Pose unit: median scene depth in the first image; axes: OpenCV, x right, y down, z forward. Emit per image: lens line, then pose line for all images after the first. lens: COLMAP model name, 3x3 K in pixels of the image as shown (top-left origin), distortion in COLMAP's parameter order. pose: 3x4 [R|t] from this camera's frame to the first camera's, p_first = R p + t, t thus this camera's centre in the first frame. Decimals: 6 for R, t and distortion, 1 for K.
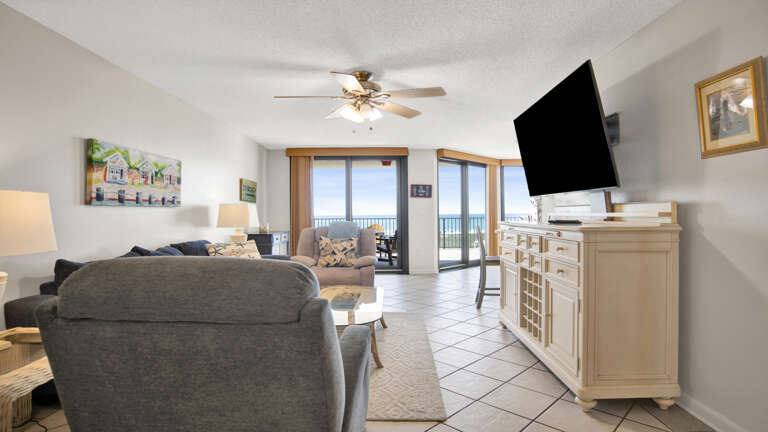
lens RADIAL K [[407.3, 0, 384.3], [0, 407.3, 214.6], [0, 0, 1]] dist [-0.058138, 0.012443]
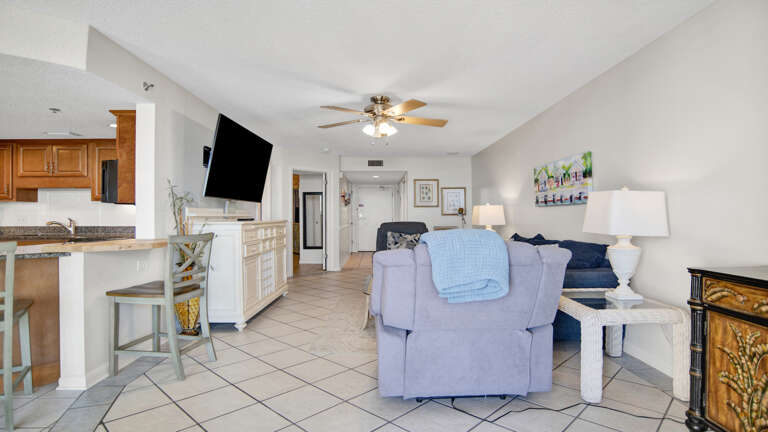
lens RADIAL K [[407.3, 0, 383.8], [0, 407.3, 214.9], [0, 0, 1]] dist [-0.058138, 0.012443]
pose [[-0.999500, 0.008238, -0.030543, -0.028900], [0.008329, 0.999961, -0.002839, 0.007488], [0.030518, -0.003092, -0.999529, 2.061936]]
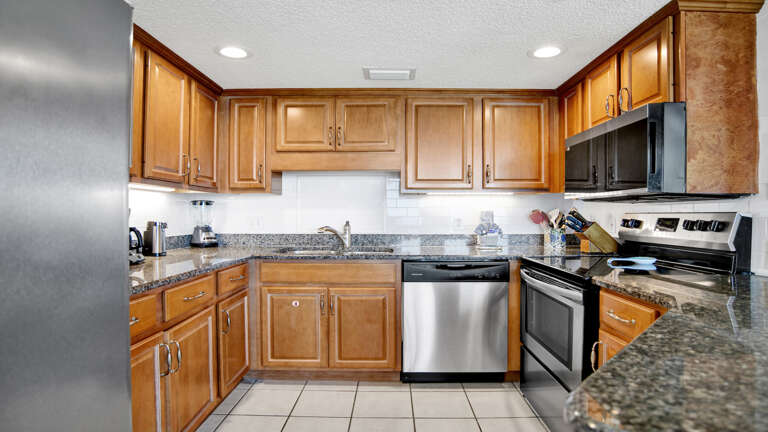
lens RADIAL K [[407.3, 0, 386.7], [0, 407.3, 213.4], [0, 0, 1]] dist [-0.058138, 0.012443]
pose [[-0.999888, 0.005357, -0.013967, 0.908118], [0.005455, 0.999961, -0.006978, -0.003701], [0.013929, -0.007053, -0.999878, 1.547910]]
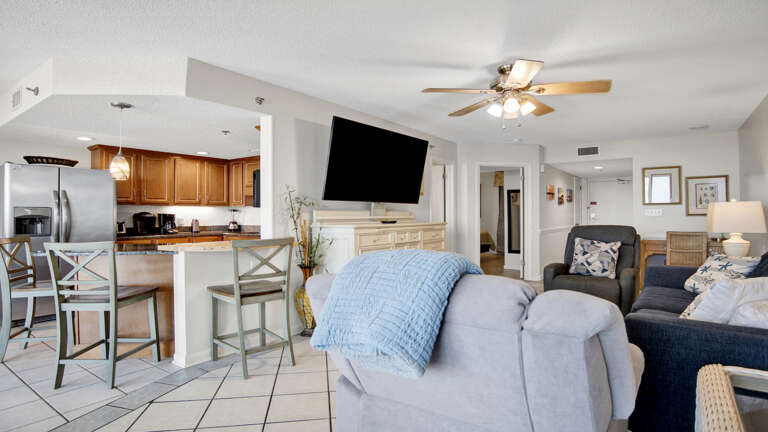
lens RADIAL K [[407.3, 0, 388.0], [0, 407.3, 215.1], [0, 0, 1]] dist [-0.058138, 0.012443]
pose [[-0.820879, 0.008741, 0.571036, -0.329728], [0.008611, 0.999959, -0.002928, -0.002258], [-0.571038, 0.002513, -0.820920, 1.800303]]
